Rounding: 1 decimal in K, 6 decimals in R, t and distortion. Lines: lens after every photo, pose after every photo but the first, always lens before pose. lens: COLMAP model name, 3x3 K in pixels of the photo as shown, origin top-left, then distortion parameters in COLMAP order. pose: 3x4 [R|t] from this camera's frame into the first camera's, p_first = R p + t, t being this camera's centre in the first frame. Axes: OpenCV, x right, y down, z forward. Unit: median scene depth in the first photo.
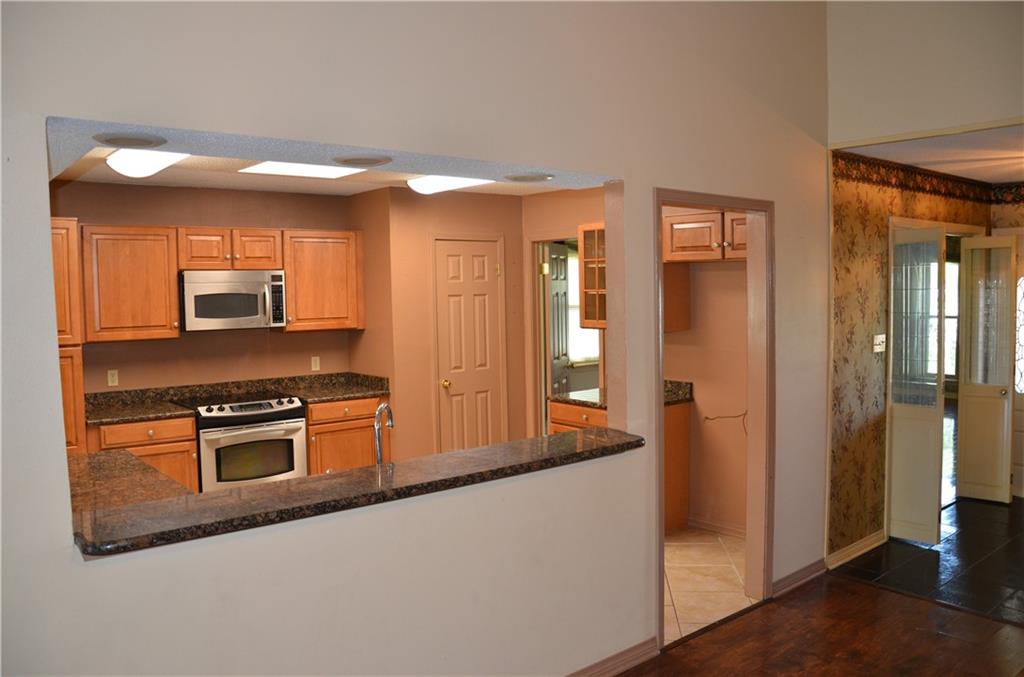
lens RADIAL K [[798.3, 0, 512.0], [0, 798.3, 338.5], [0, 0, 1]] dist [-0.163511, 0.140413]
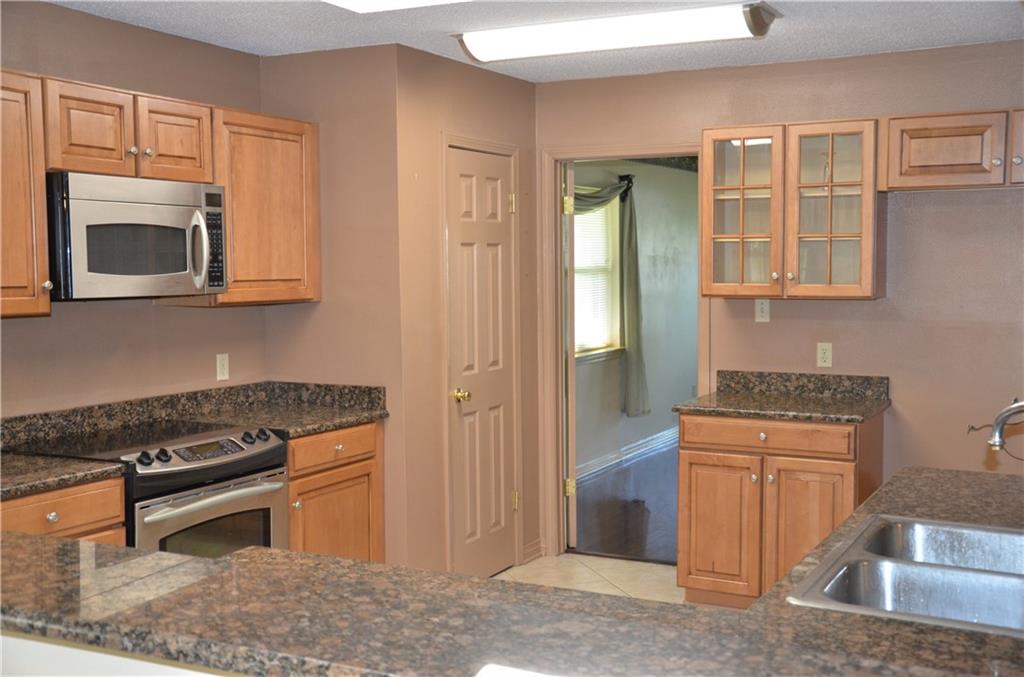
lens RADIAL K [[1165.8, 0, 512.0], [0, 1165.8, 338.5], [0, 0, 1]] dist [0.019914, 0.025753]
pose [[0.918877, -0.015138, 0.394254, -0.436250], [0.016520, 0.999864, -0.000112, 0.018399], [-0.394198, 0.006616, 0.919002, 0.228147]]
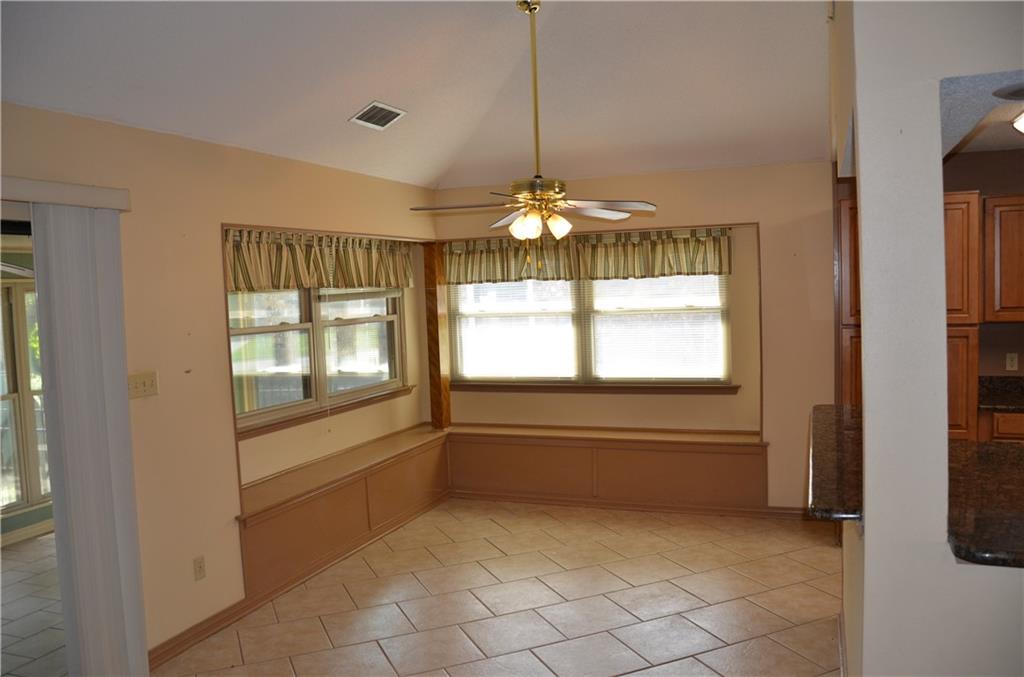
lens RADIAL K [[798.3, 0, 512.0], [0, 798.3, 338.5], [0, 0, 1]] dist [-0.163511, 0.140413]
pose [[0.485496, 0.050773, -0.872763, -0.014185], [-0.026153, 0.998709, 0.043552, -0.000625], [0.873848, 0.001681, 0.486197, 0.036164]]
